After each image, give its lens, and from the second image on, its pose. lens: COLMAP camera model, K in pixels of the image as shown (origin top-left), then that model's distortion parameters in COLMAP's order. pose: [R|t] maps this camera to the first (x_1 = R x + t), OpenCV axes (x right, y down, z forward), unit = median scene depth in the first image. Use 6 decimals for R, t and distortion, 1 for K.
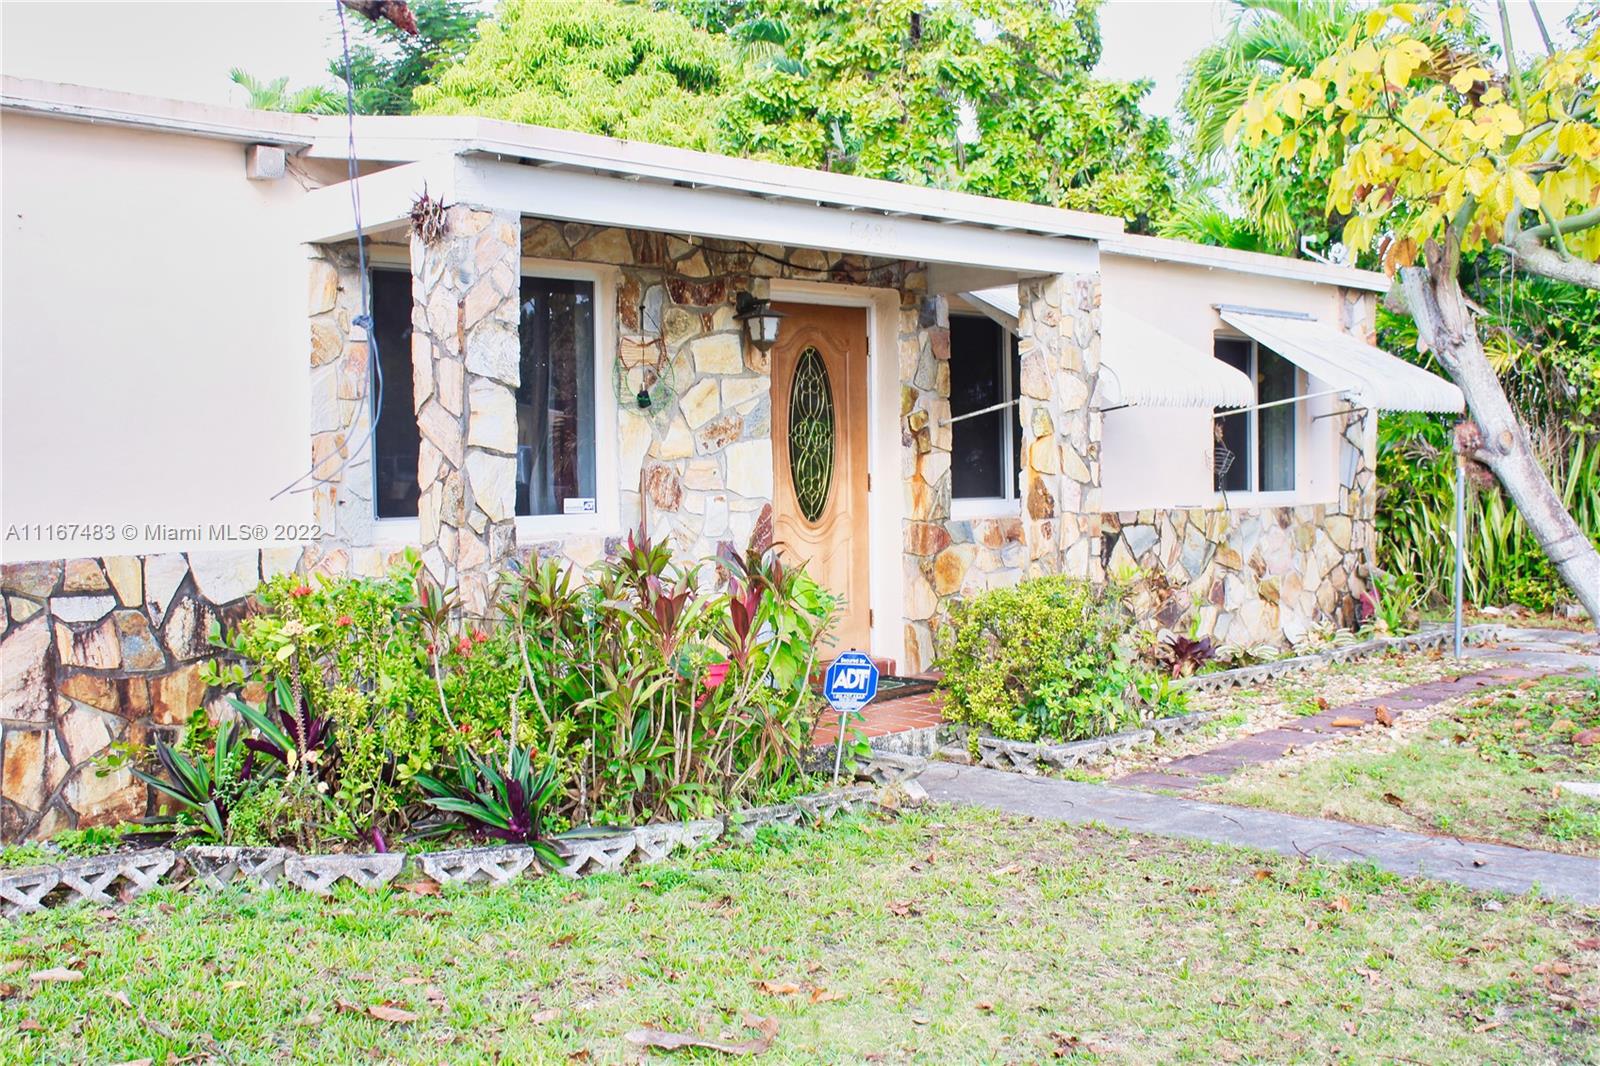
lens RADIAL K [[1759.2, 0, 779.6], [0, 1759.2, 540.5], [0, 0, 1]] dist [-0.129044, 0.170908]
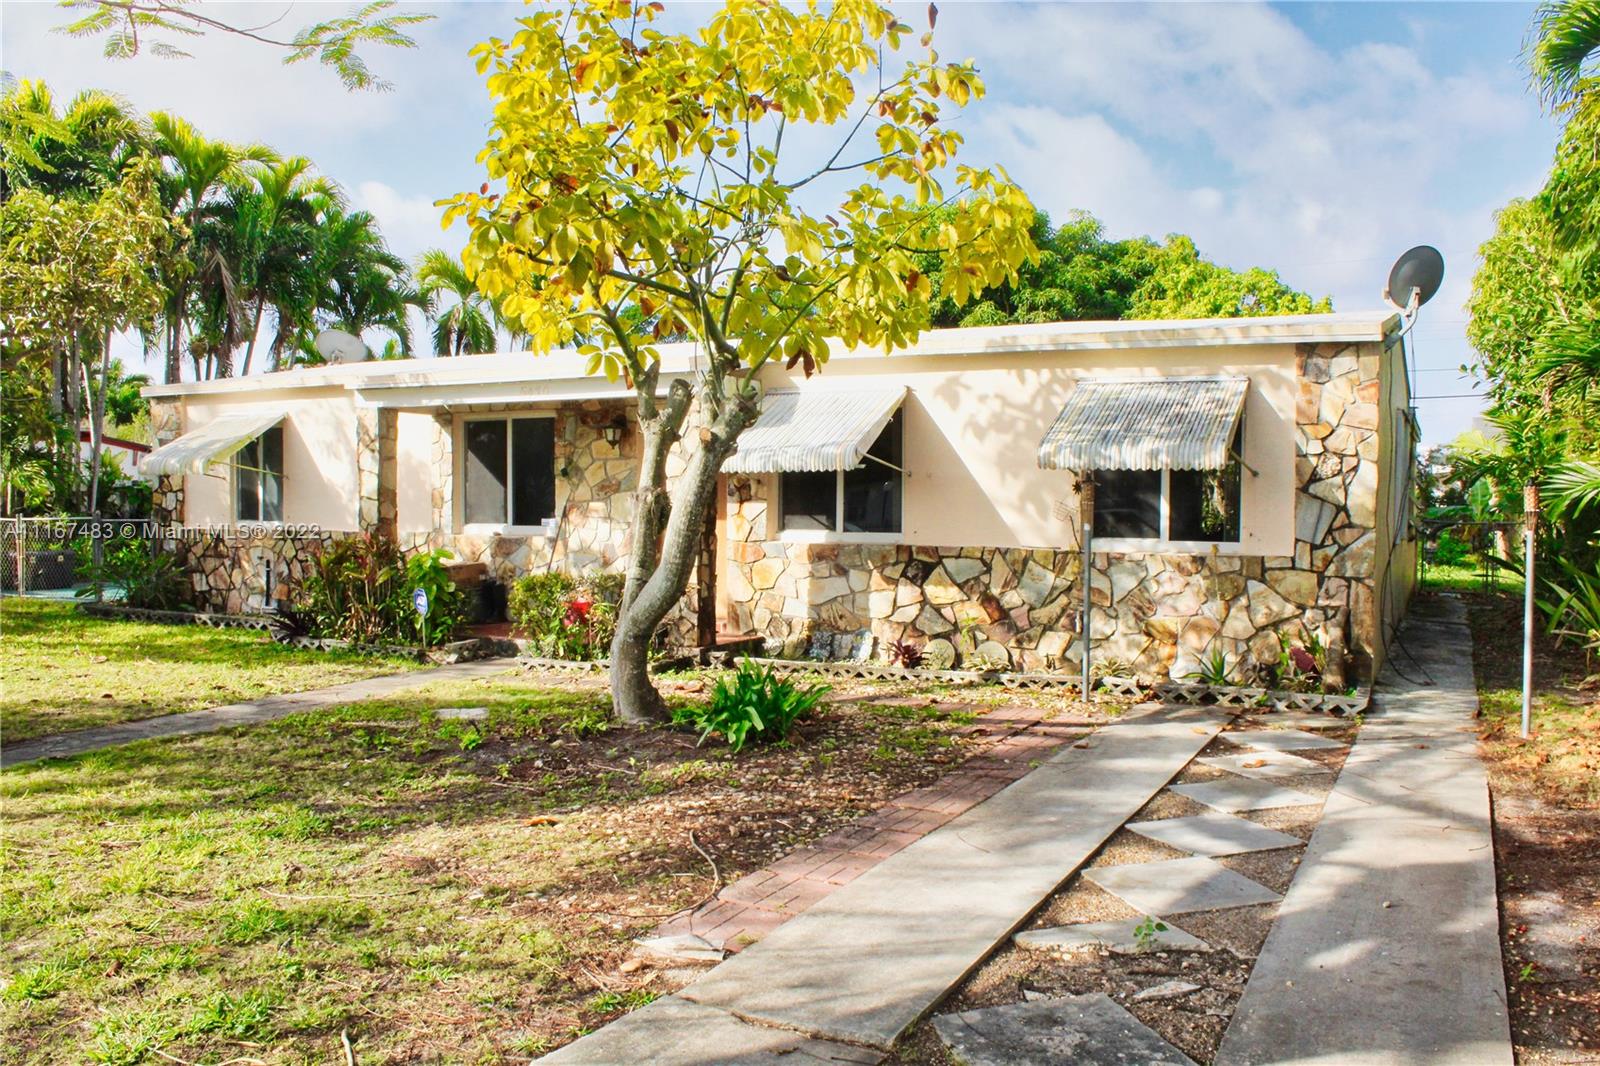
lens RADIAL K [[1331.0, 0, 780.4], [0, 1331.0, 545.9], [0, 0, 1]] dist [-0.166991, 0.149554]
pose [[0.299906, 0.052636, -0.952515, 1.460985], [-0.048707, 0.998019, 0.039815, -0.066883], [0.952724, 0.034454, 0.301876, 0.753816]]
